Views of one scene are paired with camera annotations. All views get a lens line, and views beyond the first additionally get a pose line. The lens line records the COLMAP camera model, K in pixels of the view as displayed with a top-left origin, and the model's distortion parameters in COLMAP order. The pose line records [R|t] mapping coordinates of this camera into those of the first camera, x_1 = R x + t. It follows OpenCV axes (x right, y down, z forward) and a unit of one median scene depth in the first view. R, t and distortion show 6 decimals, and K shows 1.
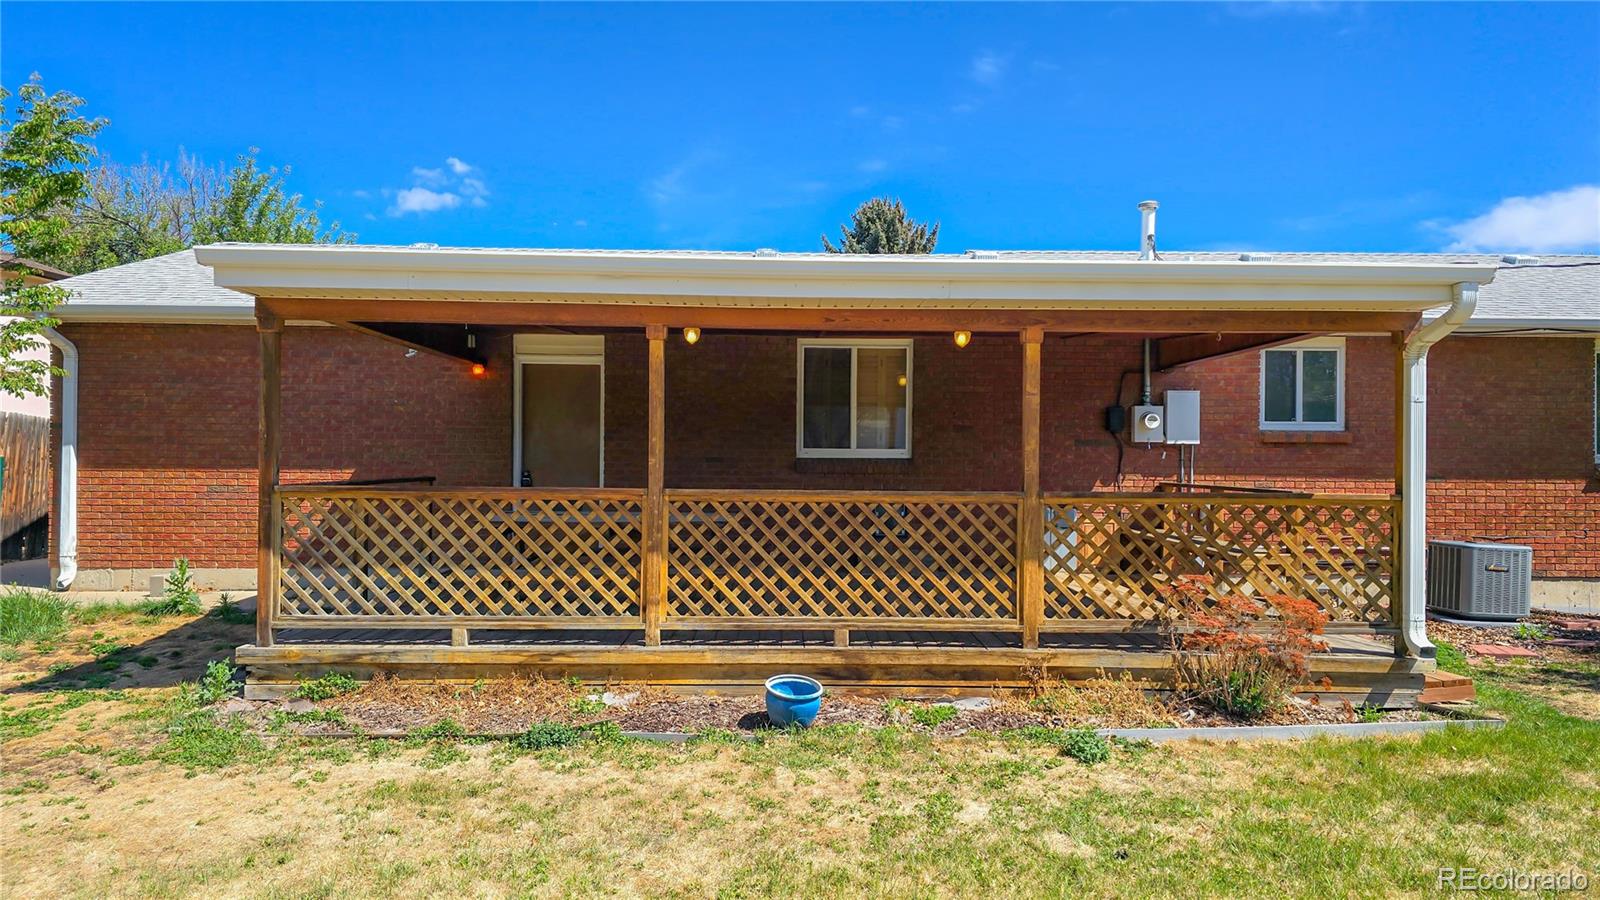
lens RADIAL K [[1099.5, 0, 800.1], [0, 1099.5, 448.7], [0, 0, 1]] dist [0.052735, -0.044698]
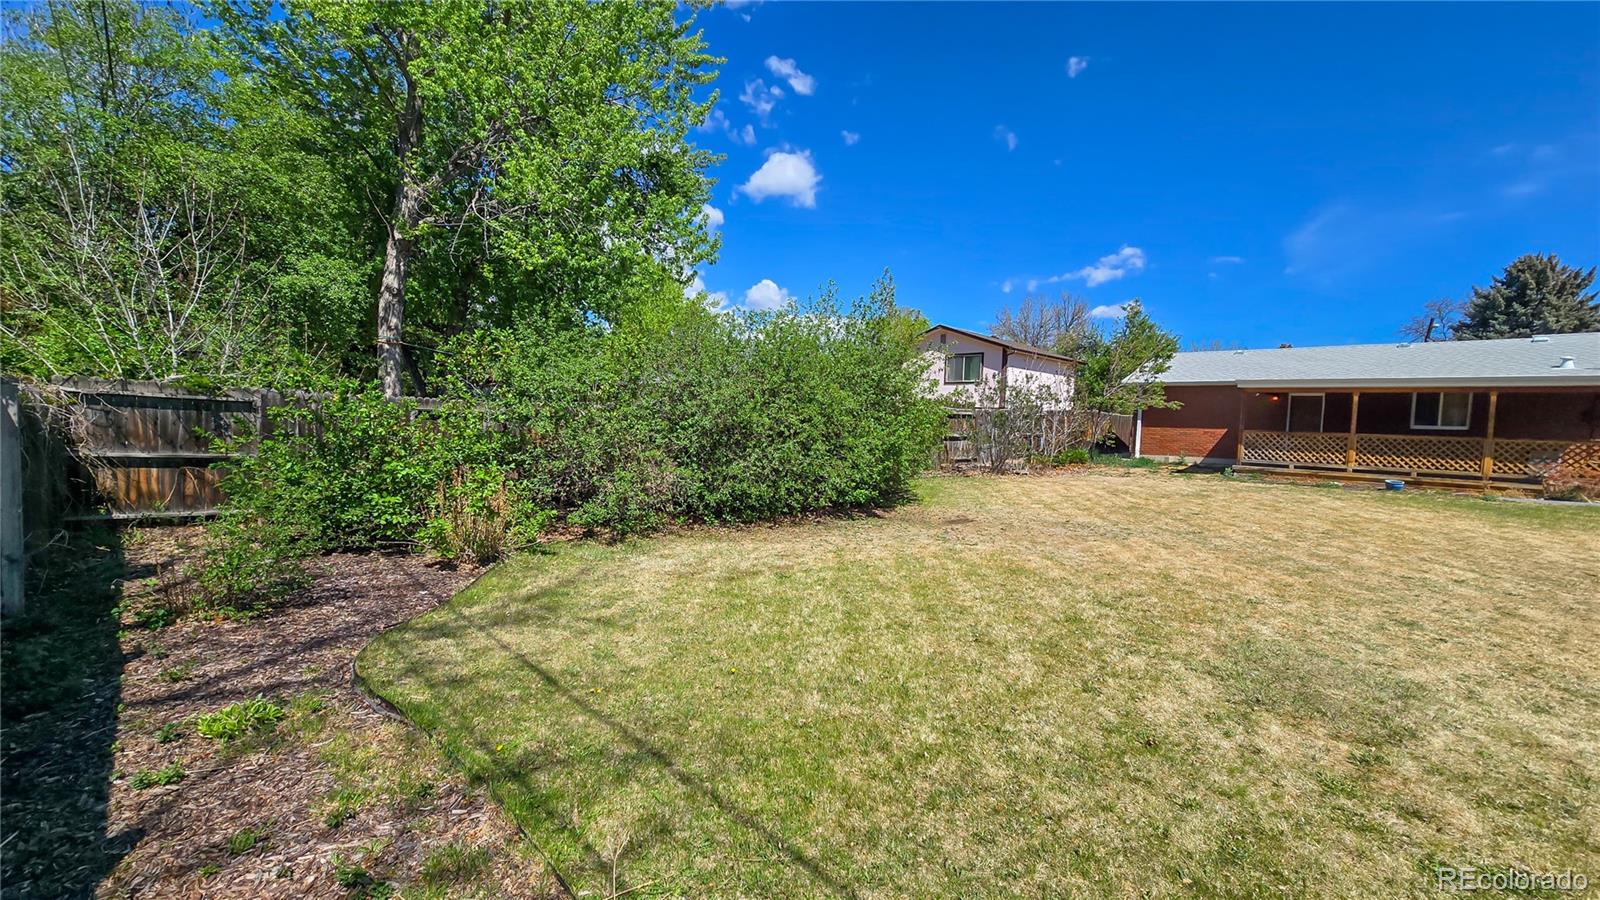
lens RADIAL K [[653.2, 0, 798.4], [0, 653.2, 455.3], [0, 0, 1]] dist [-0.006166, -0.000465]
pose [[0.699801, 0.053121, -0.712360, 0.143505], [-0.018349, 0.998239, 0.056414, 0.018967], [0.714102, -0.026407, 0.699544, -2.070420]]
